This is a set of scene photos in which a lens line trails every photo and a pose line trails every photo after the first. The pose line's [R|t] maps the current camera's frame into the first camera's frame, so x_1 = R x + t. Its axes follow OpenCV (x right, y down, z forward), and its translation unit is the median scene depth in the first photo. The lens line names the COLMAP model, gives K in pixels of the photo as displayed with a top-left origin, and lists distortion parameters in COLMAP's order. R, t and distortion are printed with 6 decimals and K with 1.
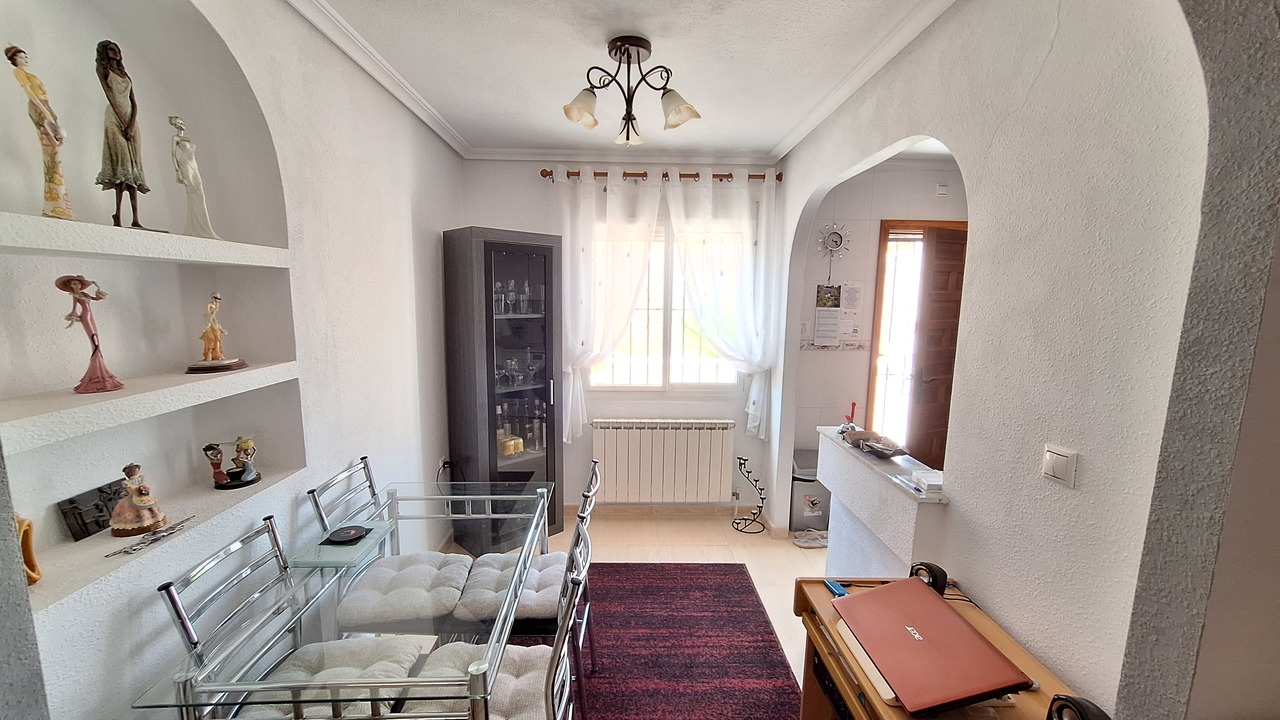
lens RADIAL K [[503.0, 0, 640.5], [0, 503.0, 362.8], [0, 0, 1]] dist [-0.003487, 0.001844]
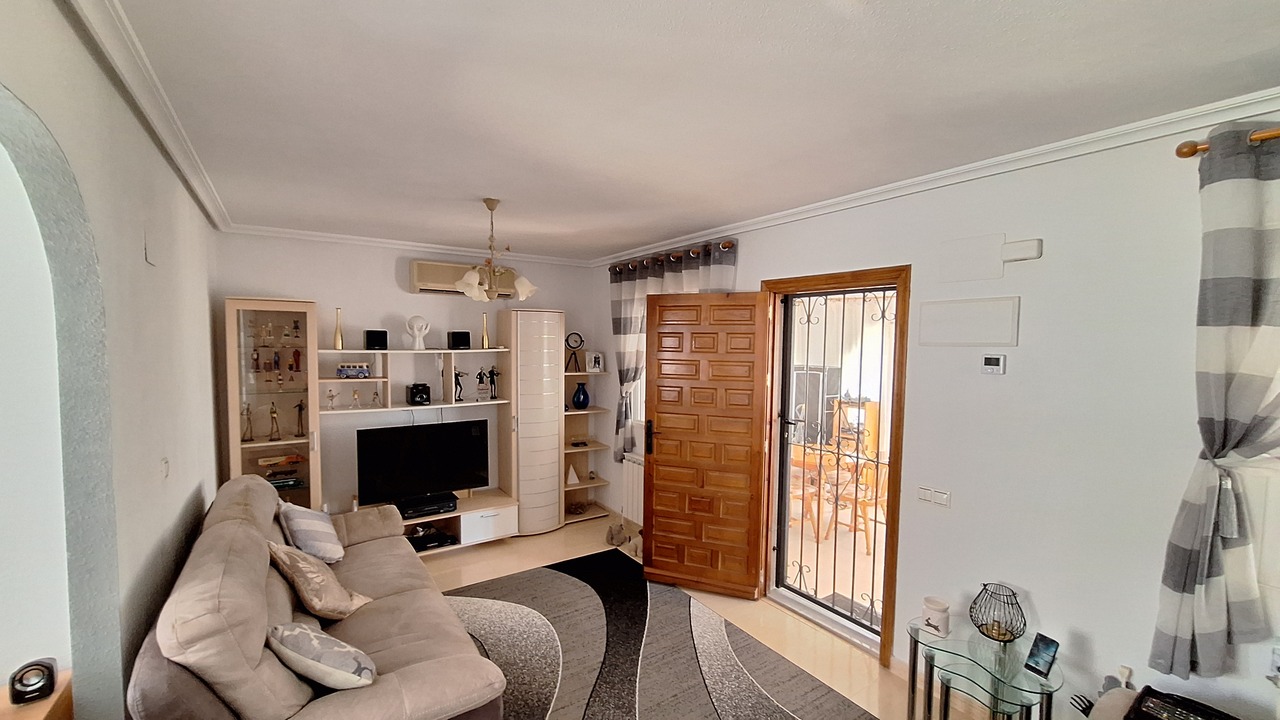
lens RADIAL K [[503.0, 0, 639.9], [0, 503.0, 367.1], [0, 0, 1]] dist [-0.003487, 0.001844]
pose [[-0.528097, -0.072180, 0.846111, -0.778749], [0.103764, 0.983430, 0.148658, -0.126863], [-0.842821, 0.166301, -0.511856, 0.083806]]
